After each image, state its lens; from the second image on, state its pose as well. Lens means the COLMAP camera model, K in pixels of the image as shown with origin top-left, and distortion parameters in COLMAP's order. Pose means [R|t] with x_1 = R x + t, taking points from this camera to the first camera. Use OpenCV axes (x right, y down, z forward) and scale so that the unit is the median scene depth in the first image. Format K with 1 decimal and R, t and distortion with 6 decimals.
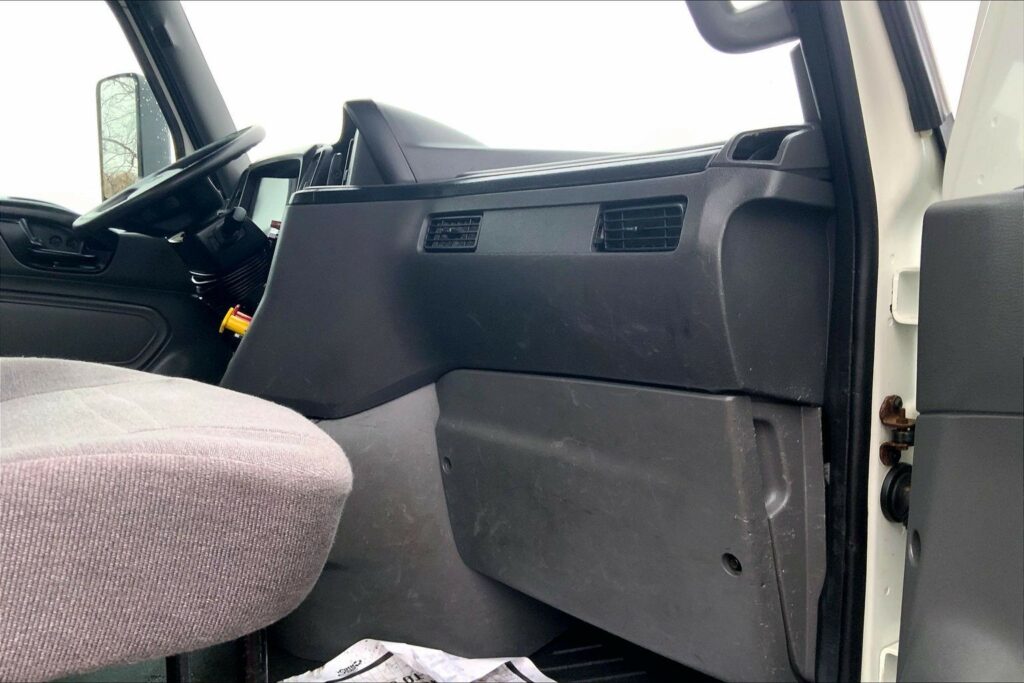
lens RADIAL K [[847.0, 0, 512.1], [0, 847.0, 340.0], [0, 0, 1]] dist [0.096659, -0.177792]
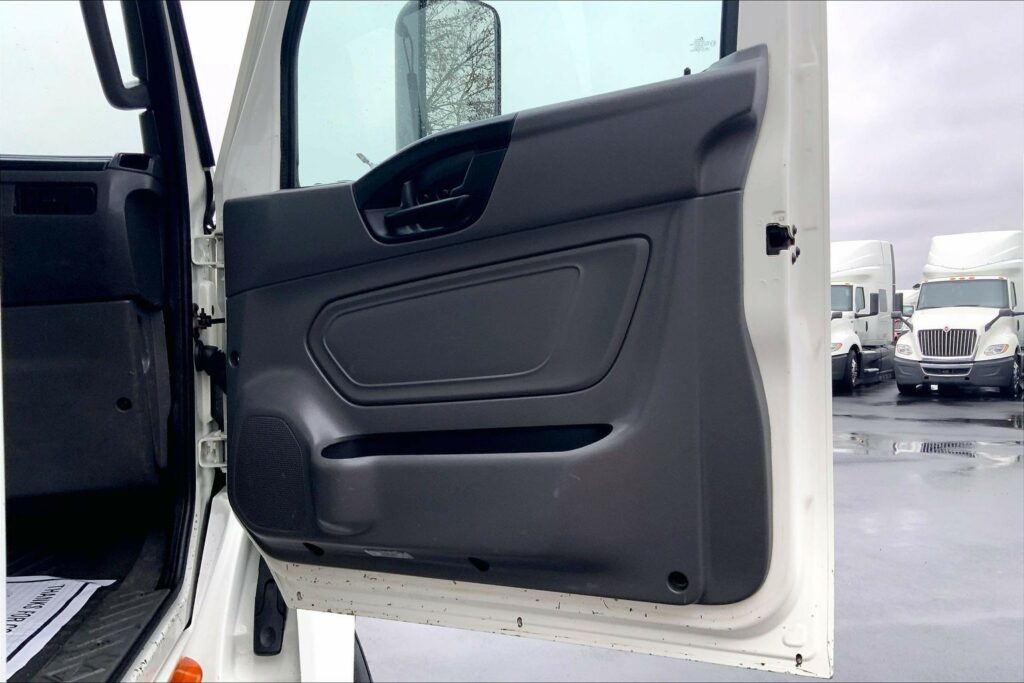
lens RADIAL K [[847.0, 0, 511.4], [0, 847.0, 337.9], [0, 0, 1]] dist [0.096659, -0.177792]
pose [[0.423115, -0.021617, 0.905818, -1.005523], [0.115321, 0.992870, -0.030172, 0.286838], [-0.898708, 0.117226, 0.422591, -0.441409]]
